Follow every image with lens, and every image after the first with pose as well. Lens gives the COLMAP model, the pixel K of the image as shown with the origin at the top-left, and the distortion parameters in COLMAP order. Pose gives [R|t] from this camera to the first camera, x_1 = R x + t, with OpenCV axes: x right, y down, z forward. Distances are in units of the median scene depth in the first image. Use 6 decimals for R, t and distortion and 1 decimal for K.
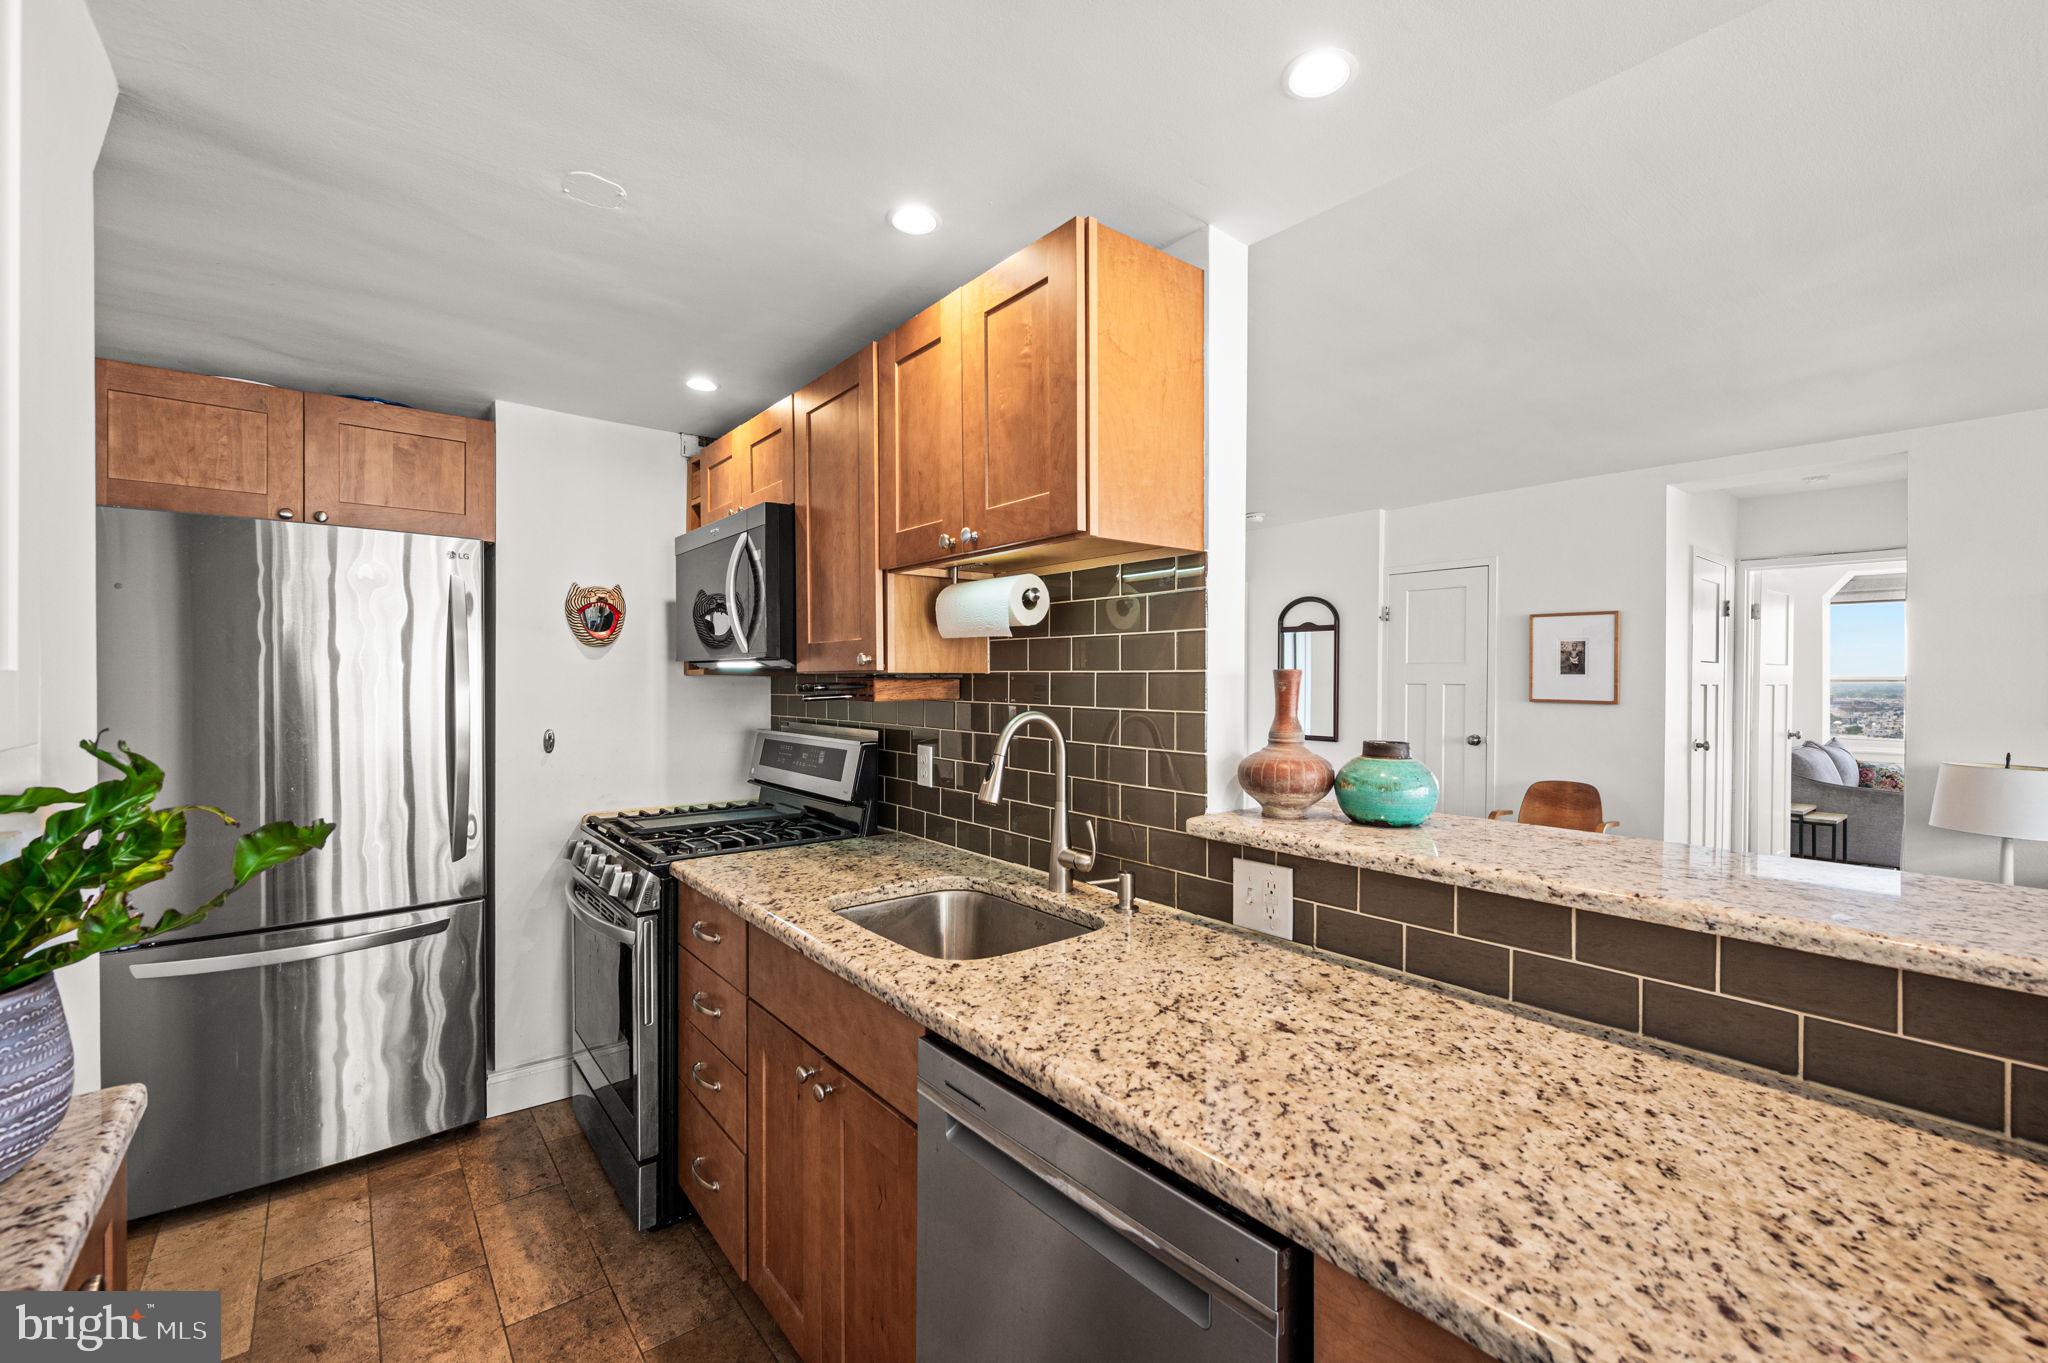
lens RADIAL K [[856.5, 0, 1022.3], [0, 856.5, 685.8], [0, 0, 1]] dist [-0.002453, -0.000256]
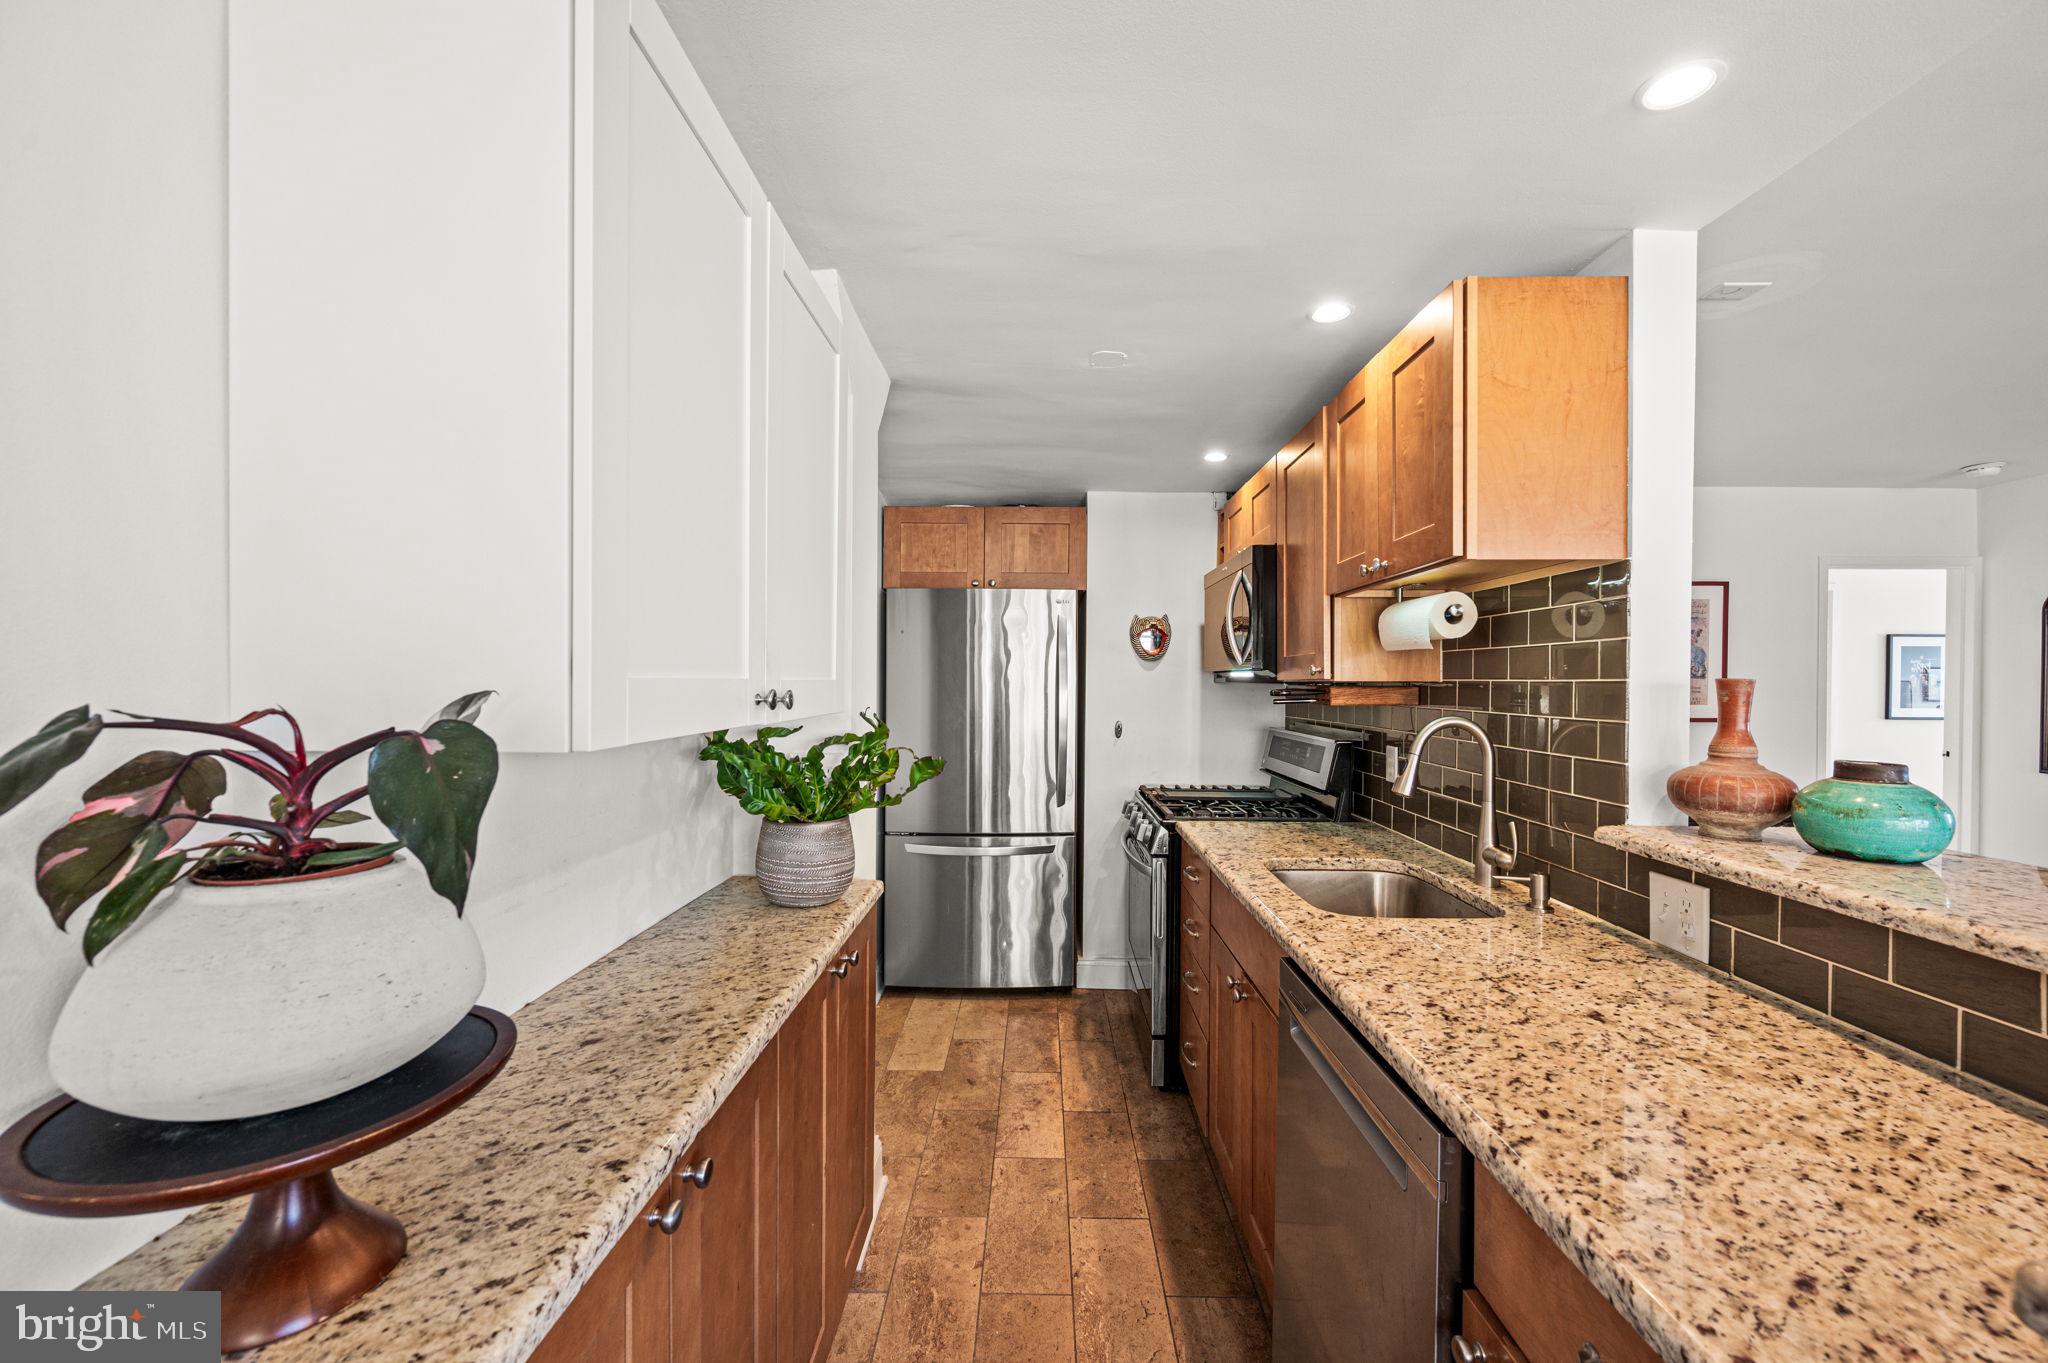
lens RADIAL K [[802.0, 0, 1034.5], [0, 802.0, 686.1], [0, 0, 1]] dist [-0.002374, -0.000320]
pose [[0.771058, 0.006092, -0.636736, 0.280325], [-0.010702, 0.999937, -0.003393, 0.000125], [0.636675, 0.009430, 0.771074, -0.151589]]
